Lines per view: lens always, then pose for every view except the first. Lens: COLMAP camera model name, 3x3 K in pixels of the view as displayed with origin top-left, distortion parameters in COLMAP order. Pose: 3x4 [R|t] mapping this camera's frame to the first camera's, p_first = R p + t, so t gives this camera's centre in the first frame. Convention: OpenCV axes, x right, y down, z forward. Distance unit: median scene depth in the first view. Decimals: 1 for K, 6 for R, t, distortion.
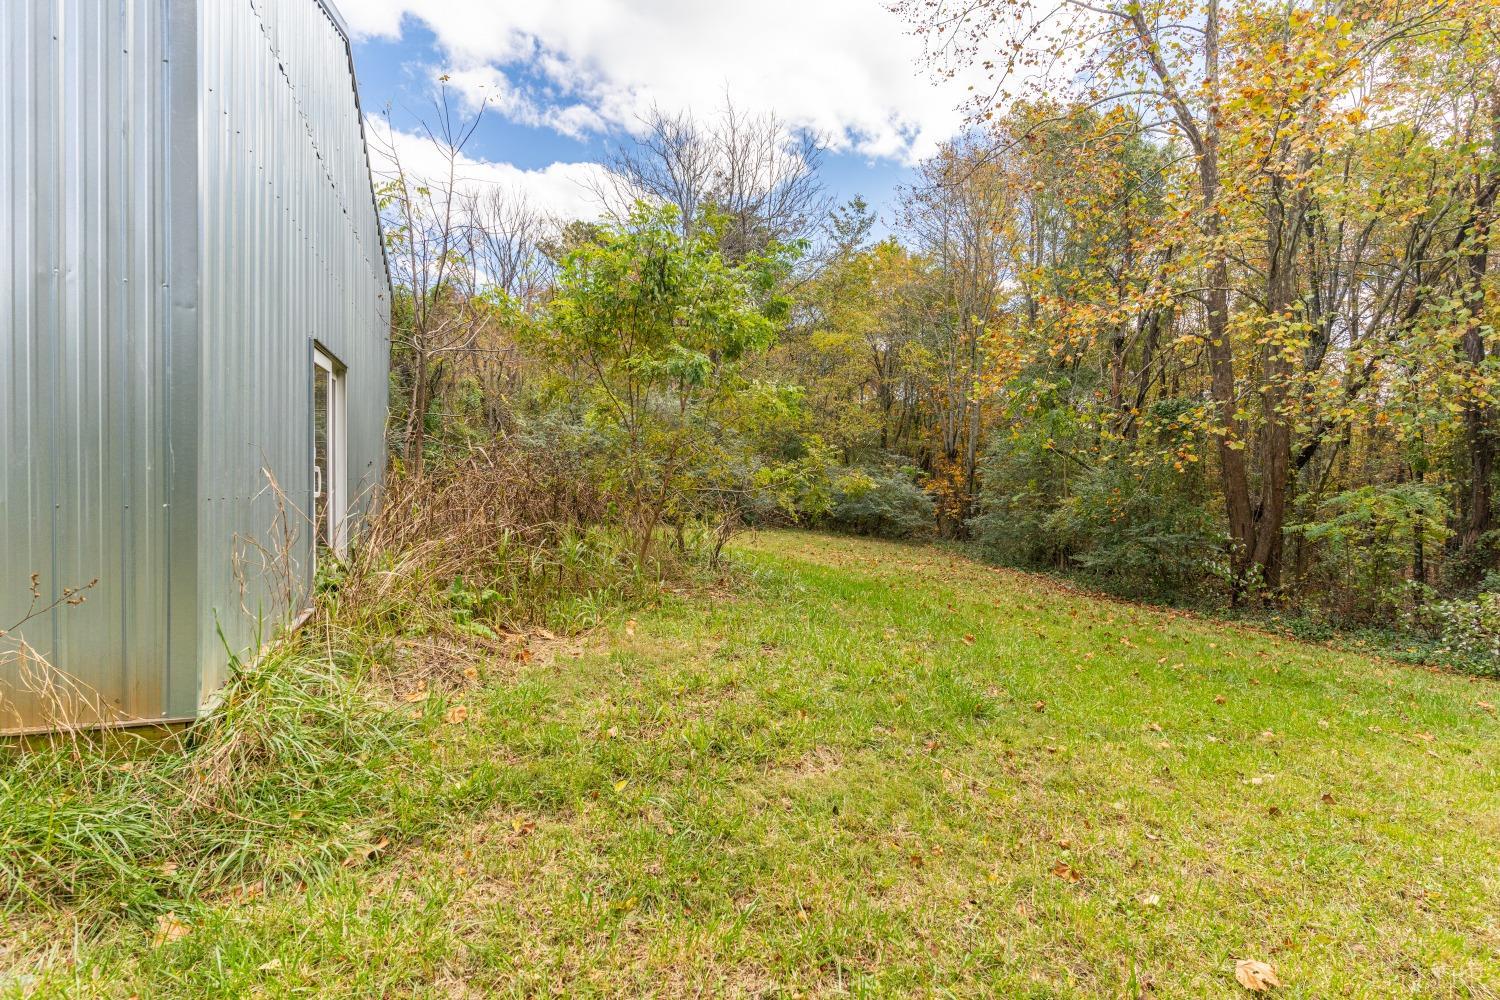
lens RADIAL K [[741.2, 0, 759.7], [0, 741.2, 499.0], [0, 0, 1]] dist [-0.003042, 0.000429]
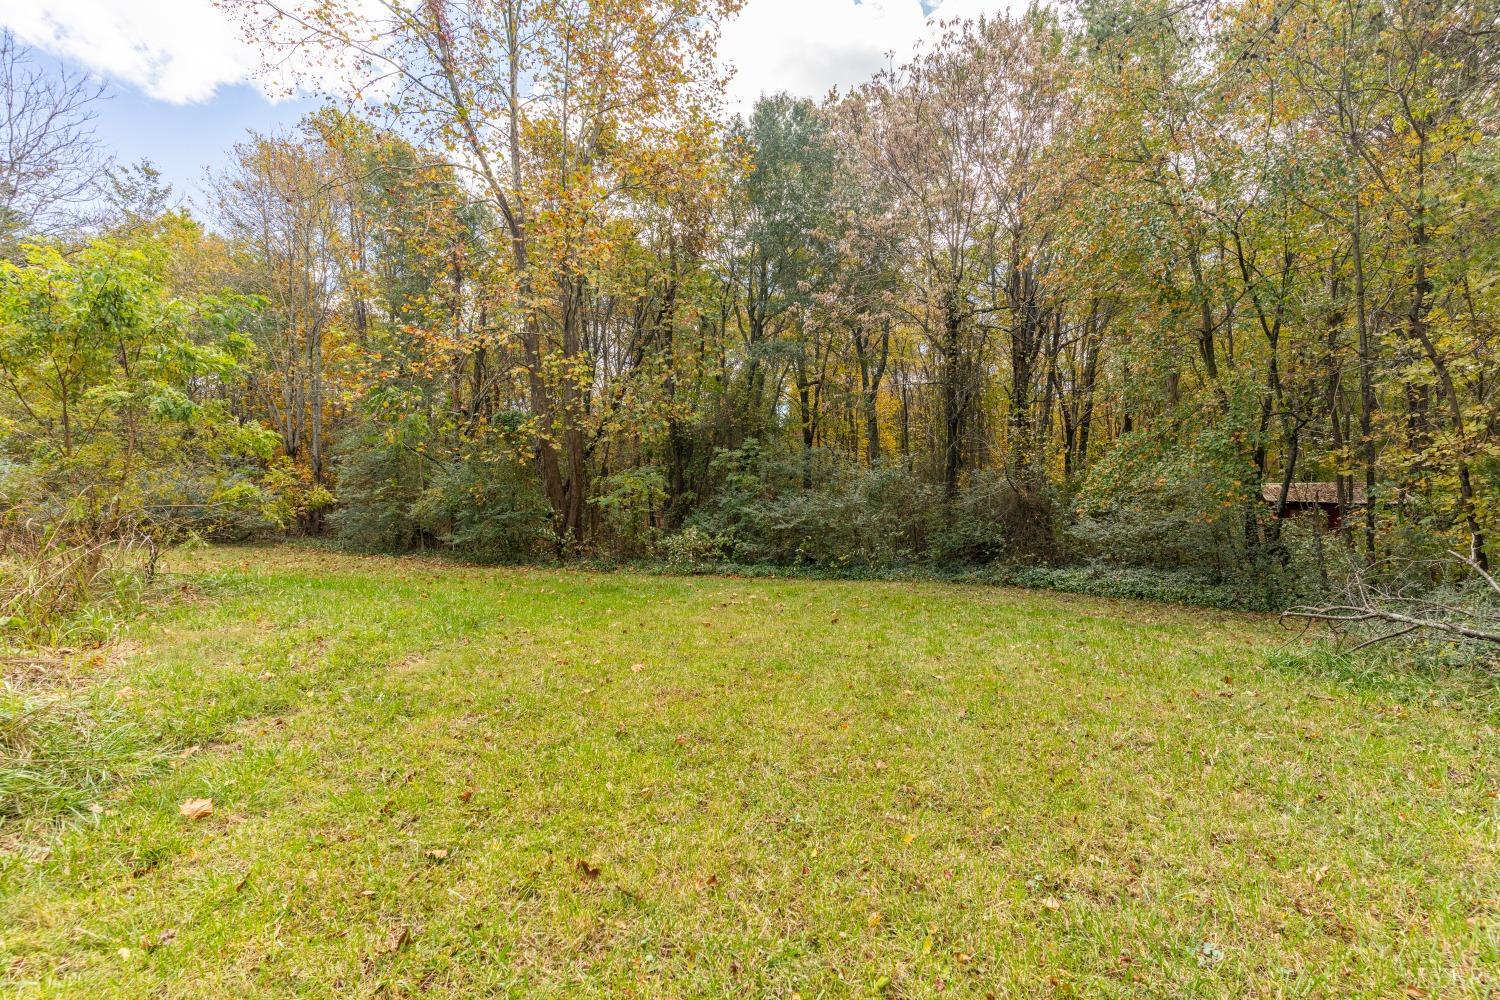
lens RADIAL K [[741.2, 0, 759.7], [0, 741.2, 499.0], [0, 0, 1]] dist [-0.003042, 0.000429]
pose [[0.630661, -0.073271, 0.772592, -0.208227], [0.058751, 0.997184, 0.046613, -0.012736], [-0.773832, 0.015993, 0.633189, -0.202243]]
